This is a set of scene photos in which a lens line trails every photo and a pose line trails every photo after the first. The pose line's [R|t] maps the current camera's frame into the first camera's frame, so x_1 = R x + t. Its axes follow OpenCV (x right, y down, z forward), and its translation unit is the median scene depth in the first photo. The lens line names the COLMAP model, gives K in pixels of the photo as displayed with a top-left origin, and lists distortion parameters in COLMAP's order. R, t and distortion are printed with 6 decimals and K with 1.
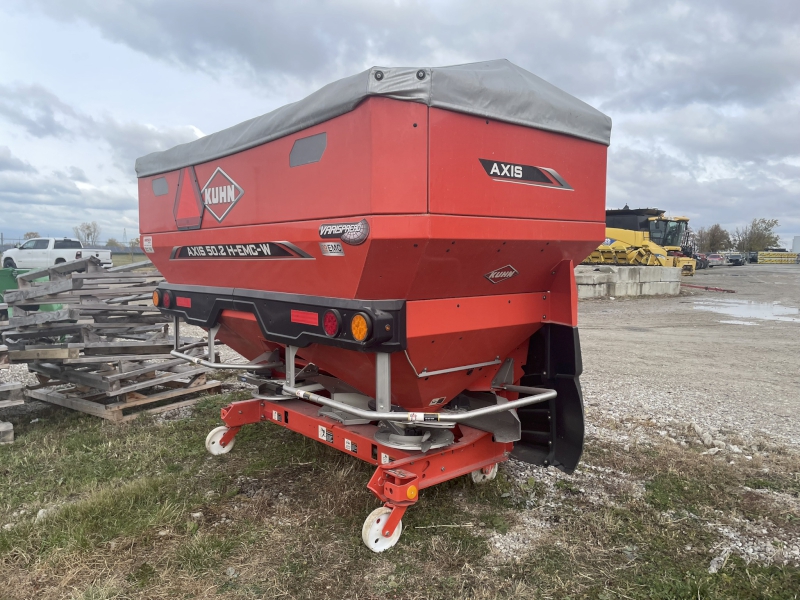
lens RADIAL K [[604.4, 0, 401.0], [0, 604.4, 296.3], [0, 0, 1]] dist [0.072349, -0.179766]
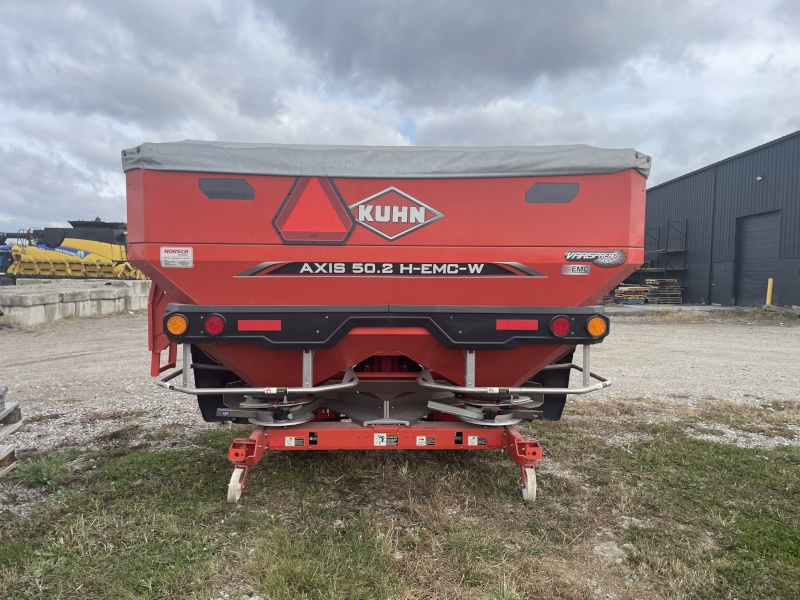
lens RADIAL K [[603.6, 0, 395.3], [0, 603.6, 303.1], [0, 0, 1]] dist [0.053837, 0.001165]
pose [[0.617970, -0.035522, 0.785399, -1.004900], [0.044067, 0.998973, 0.010508, -0.025285], [-0.784965, 0.028117, 0.618901, 0.339881]]
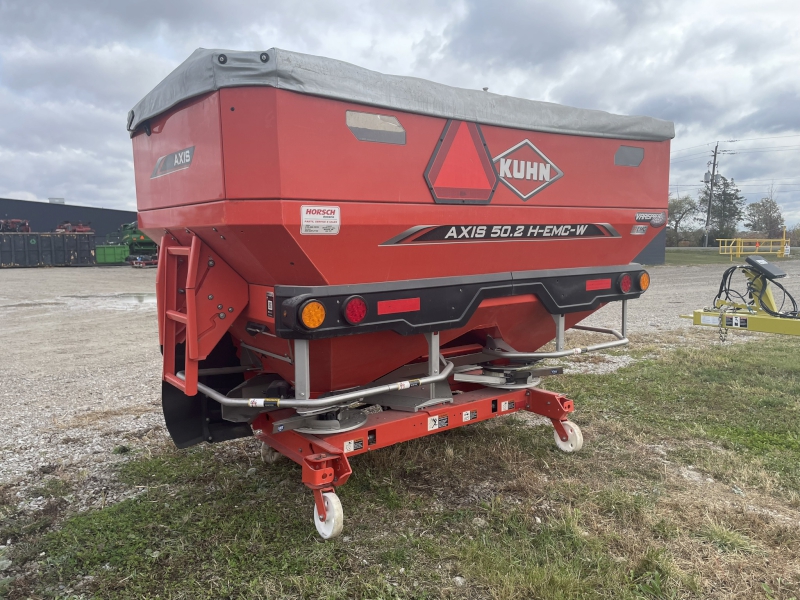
lens RADIAL K [[603.4, 0, 400.0], [0, 603.4, 300.0], [0, 0, 1]] dist [0.065847, -0.082892]
pose [[0.060226, -0.108447, 0.992276, -1.134266], [0.077590, 0.991582, 0.103662, -0.075223], [-0.995165, 0.070748, 0.068133, 1.043873]]
